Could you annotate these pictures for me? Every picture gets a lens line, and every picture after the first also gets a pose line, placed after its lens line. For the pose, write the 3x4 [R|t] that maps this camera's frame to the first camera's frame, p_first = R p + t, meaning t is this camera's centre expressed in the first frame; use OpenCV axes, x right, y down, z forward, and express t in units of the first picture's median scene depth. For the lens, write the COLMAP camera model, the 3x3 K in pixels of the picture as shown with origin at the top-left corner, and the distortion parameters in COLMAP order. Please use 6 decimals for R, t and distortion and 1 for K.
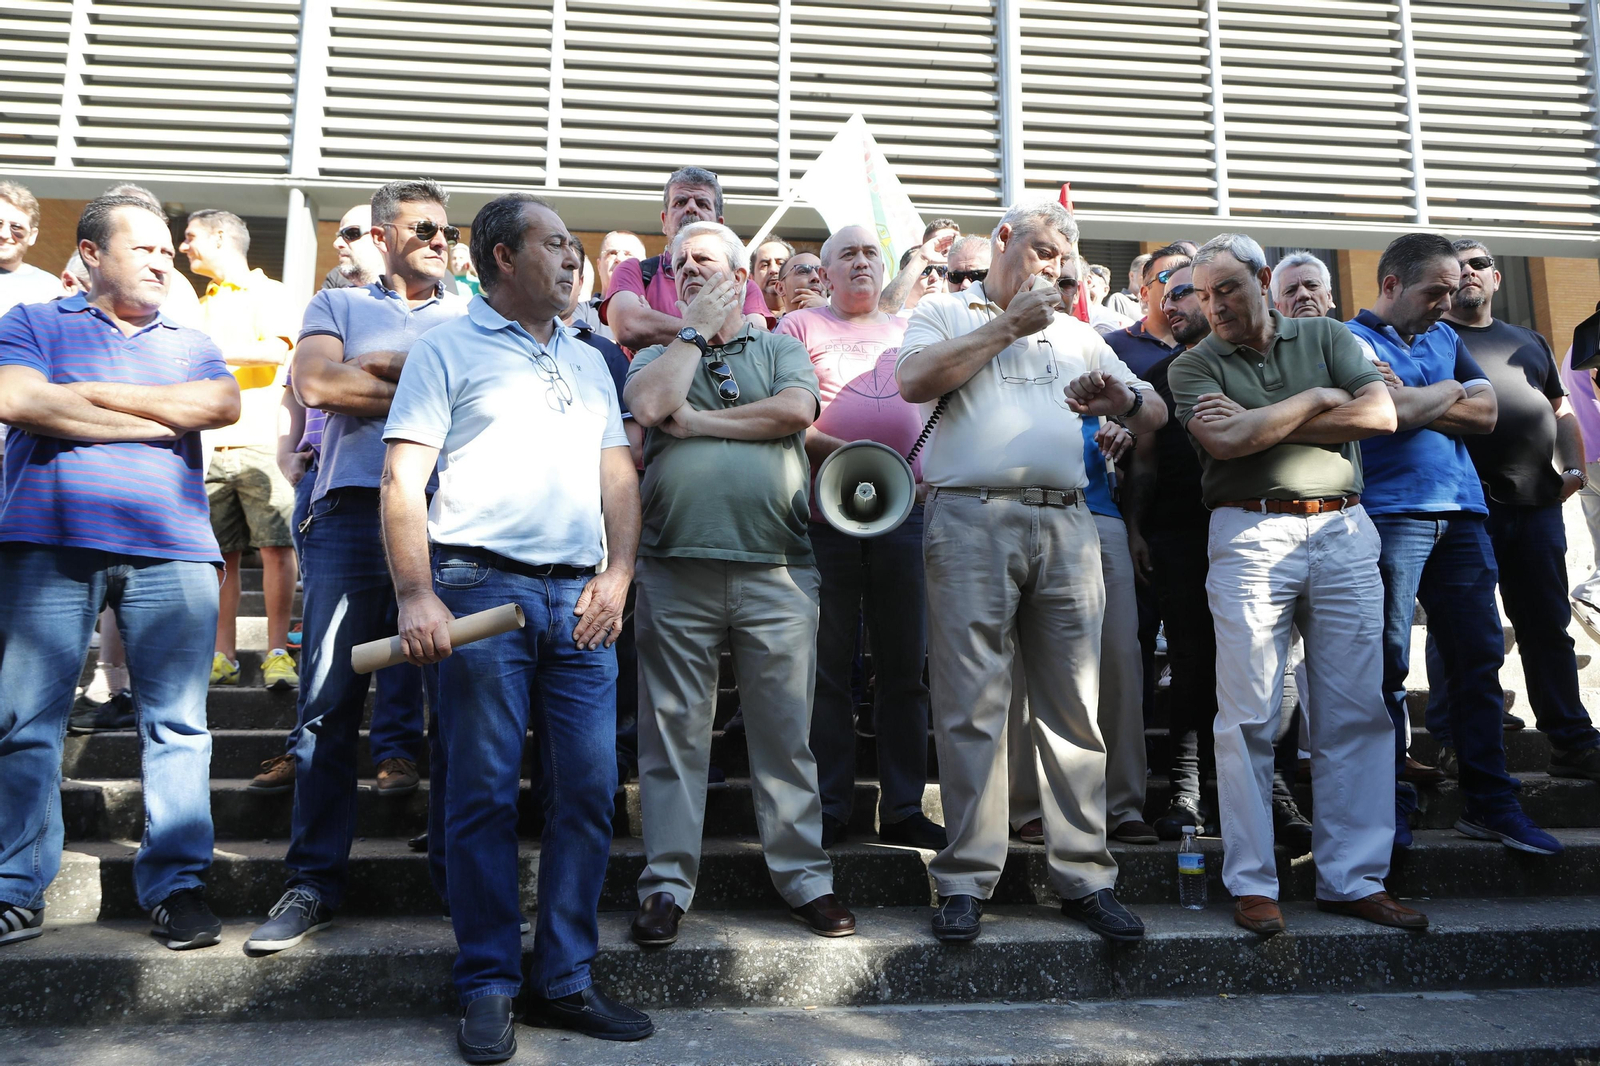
lens RADIAL K [[1060.1, 0, 800.0], [0, 1060.1, 533.0], [0, 0, 1]] dist [-0.038791, 0.001820]
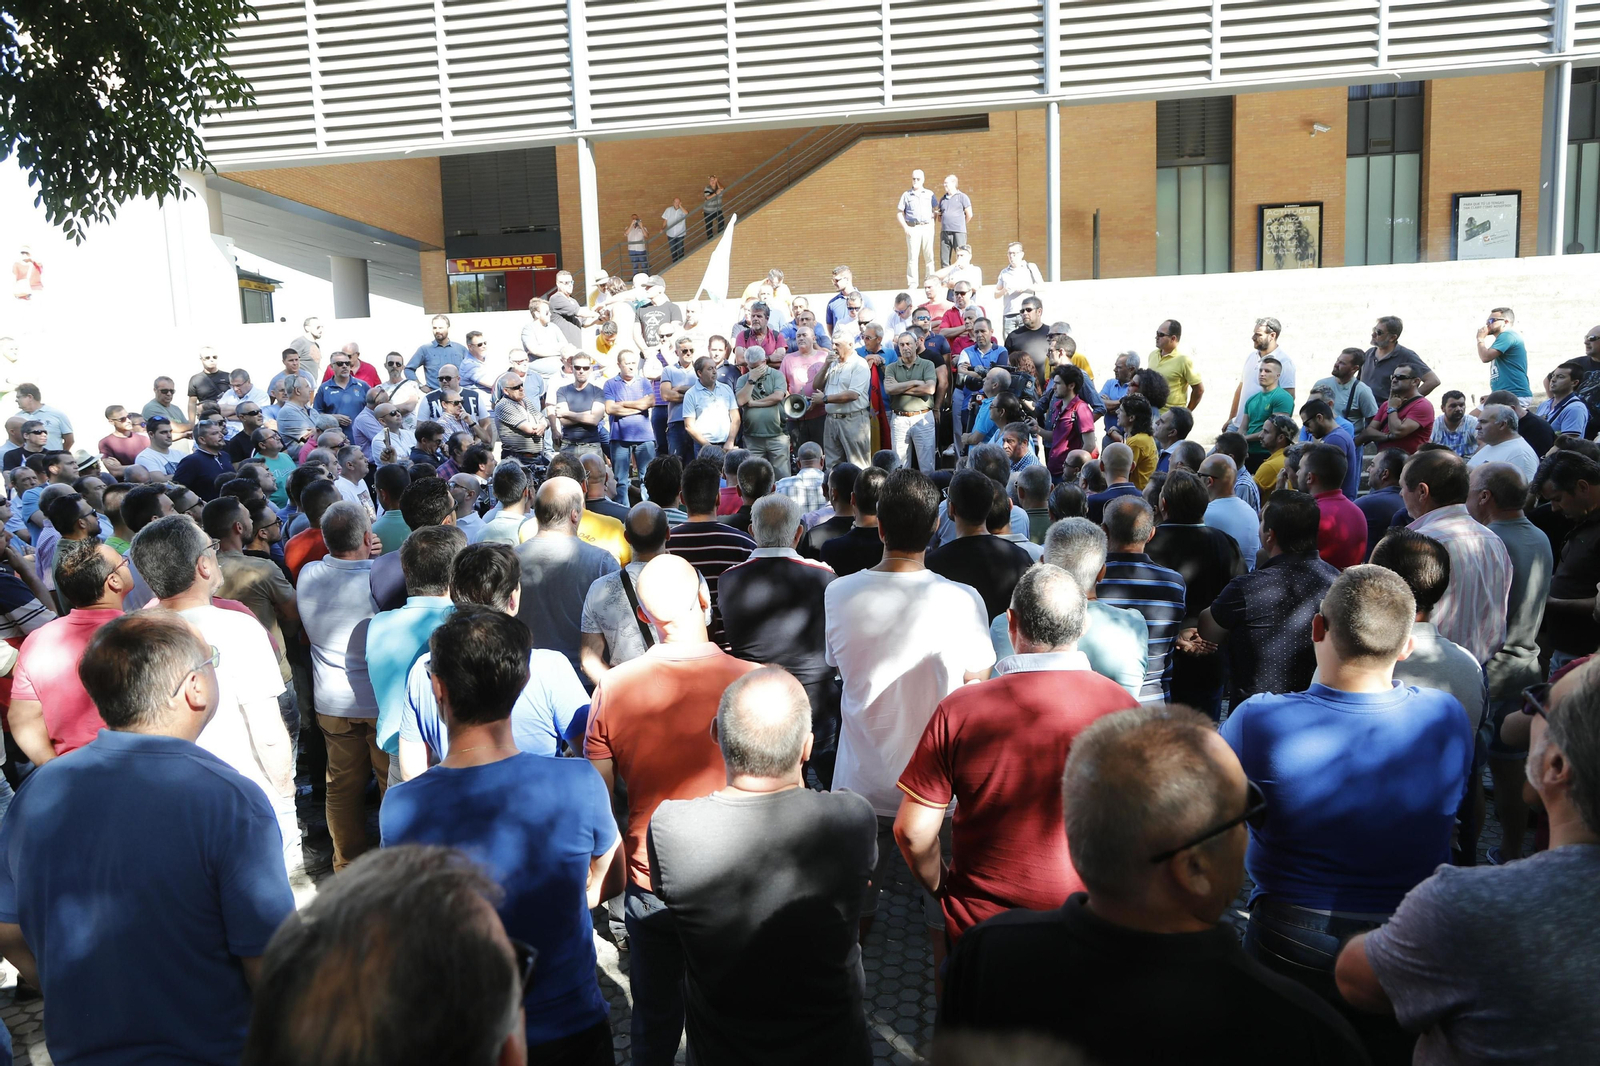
lens RADIAL K [[1060.1, 0, 800.0], [0, 1060.1, 533.0], [0, 0, 1]] dist [-0.038791, 0.001820]
pose [[0.974297, -0.013277, -0.224876, 0.901206], [0.072441, 0.963703, 0.256960, -0.599817], [0.213302, -0.266646, 0.939895, -2.727894]]
